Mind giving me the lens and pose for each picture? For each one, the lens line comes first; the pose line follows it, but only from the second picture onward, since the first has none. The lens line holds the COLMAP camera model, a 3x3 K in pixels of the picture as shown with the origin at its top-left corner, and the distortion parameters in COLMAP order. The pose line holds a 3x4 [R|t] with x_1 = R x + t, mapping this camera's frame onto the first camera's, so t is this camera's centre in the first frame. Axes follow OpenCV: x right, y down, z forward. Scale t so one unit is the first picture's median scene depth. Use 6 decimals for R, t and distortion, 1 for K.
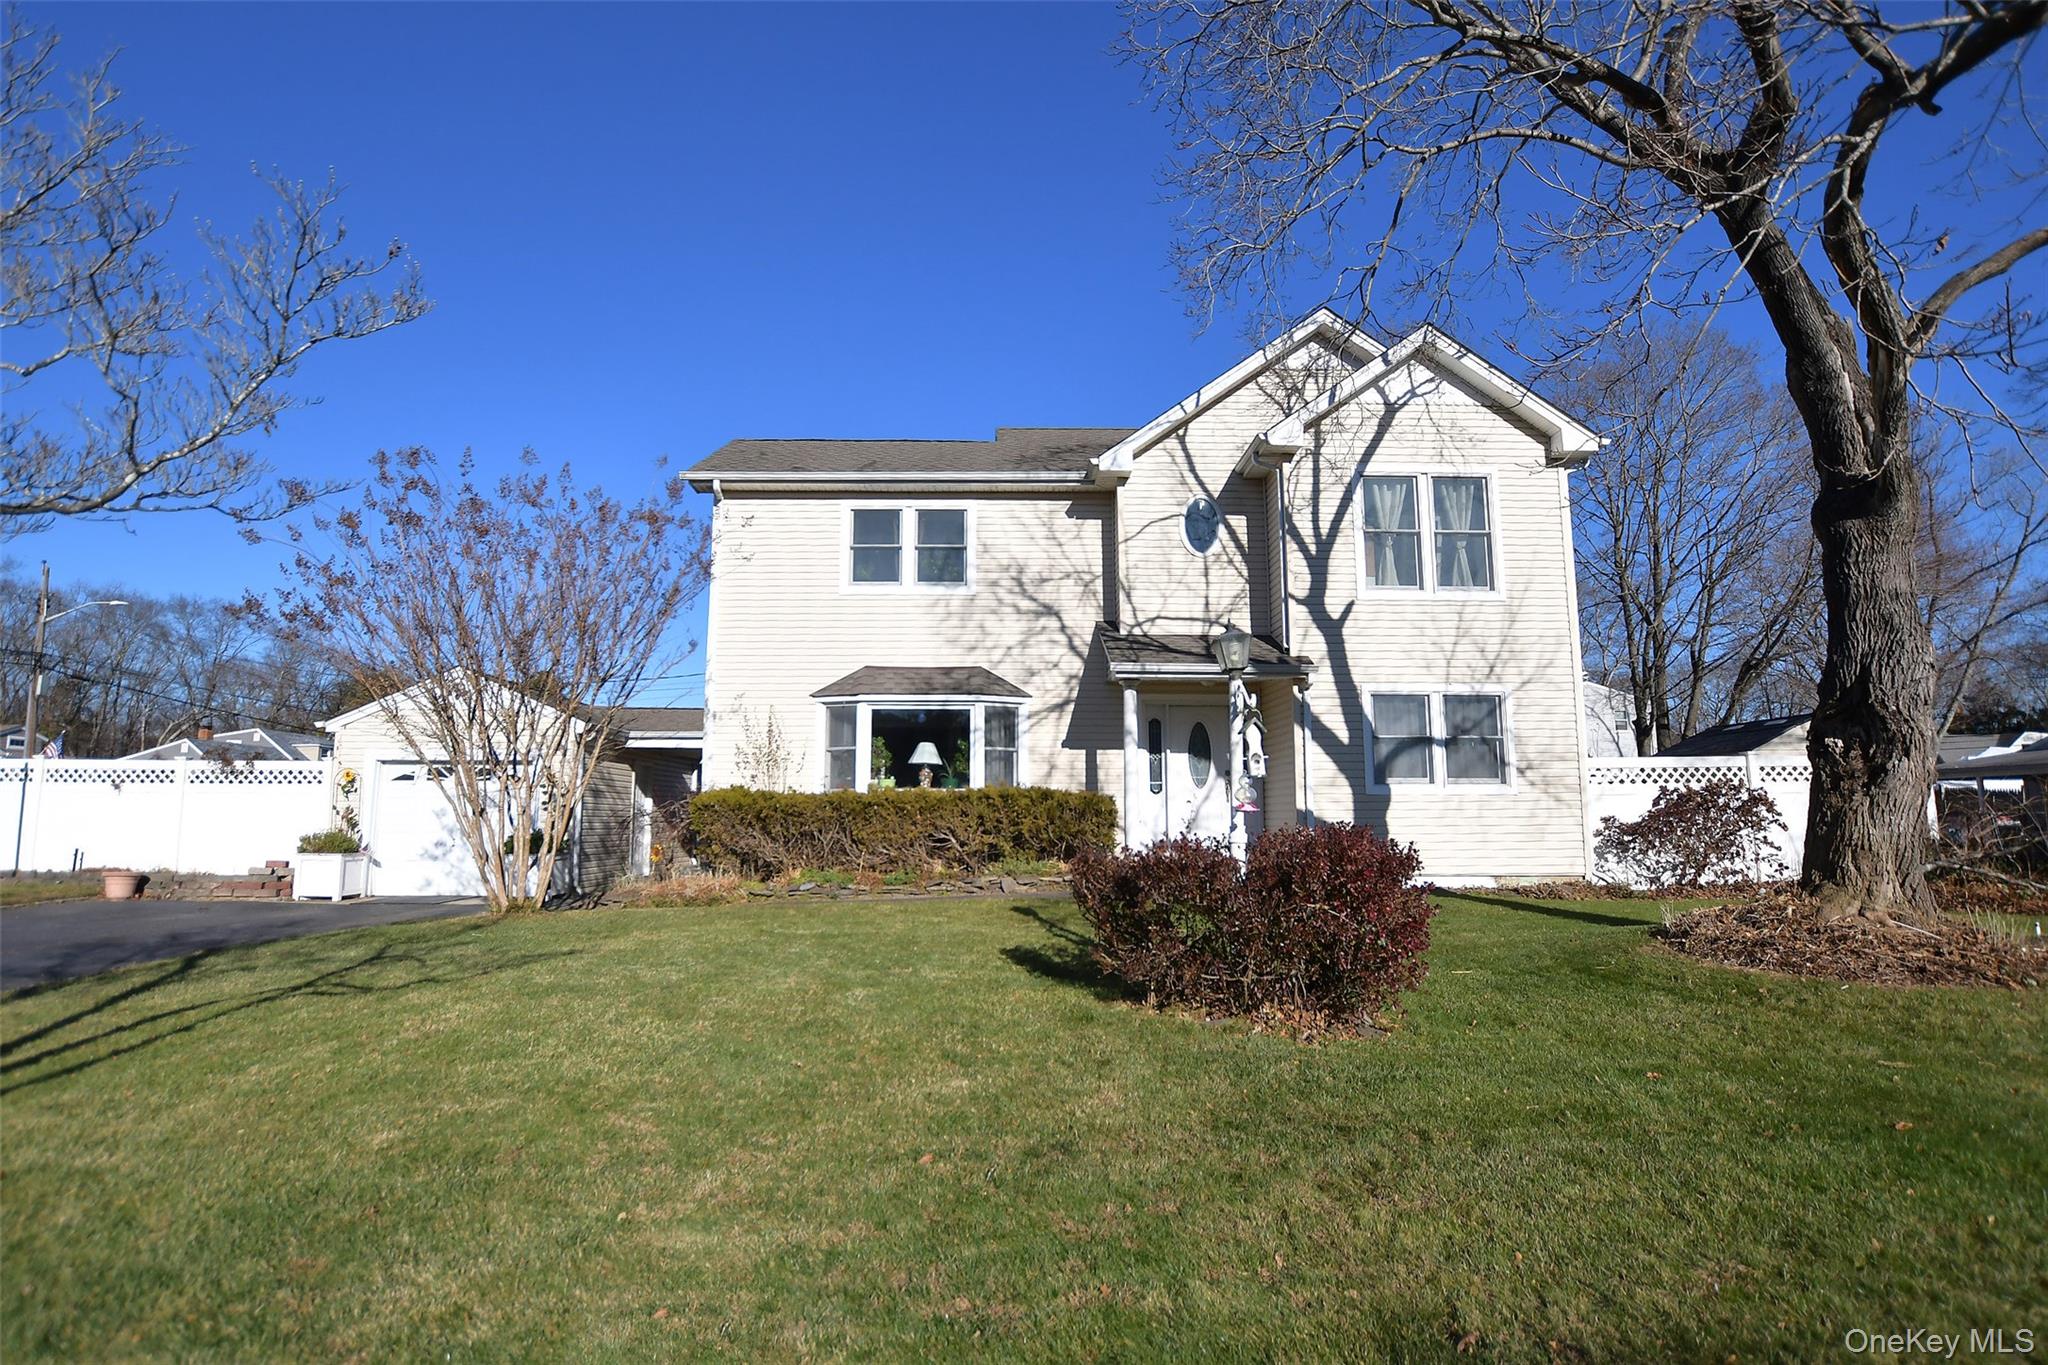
lens RADIAL K [[965.5, 0, 1028.2], [0, 965.5, 690.5], [0, 0, 1]] dist [-0.024514, 0.003154]
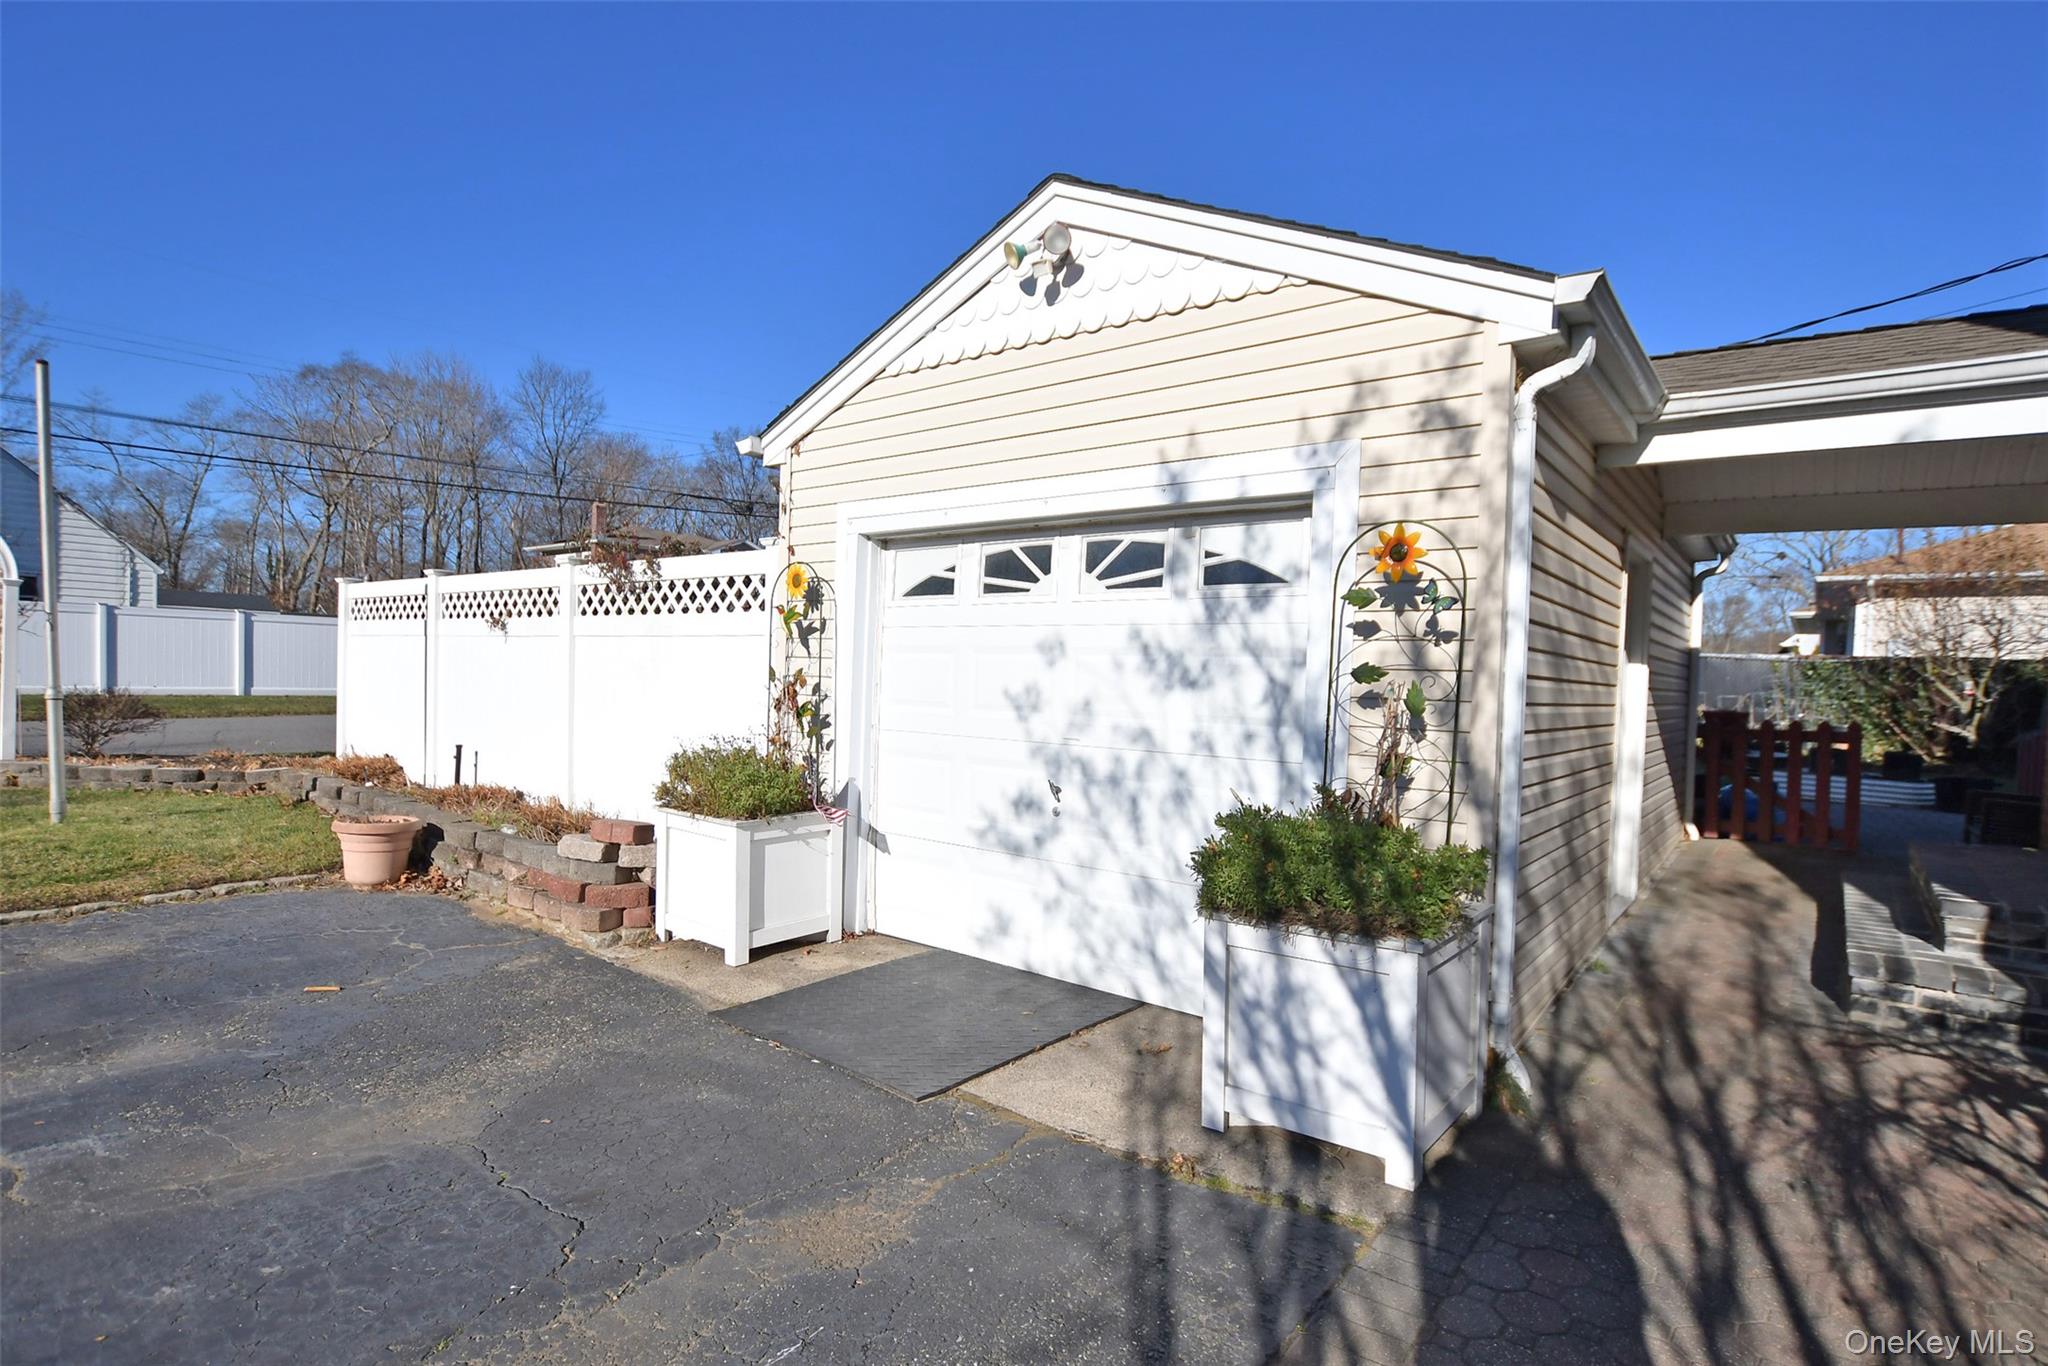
lens RADIAL K [[990.9, 0, 1022.5], [0, 990.9, 710.9], [0, 0, 1]] dist [-0.038969, -0.000289]
pose [[0.769258, 0.045900, -0.637288, -0.421466], [0.040987, 0.991817, 0.120910, 0.094260], [0.637623, -0.119131, 0.761082, 0.769760]]
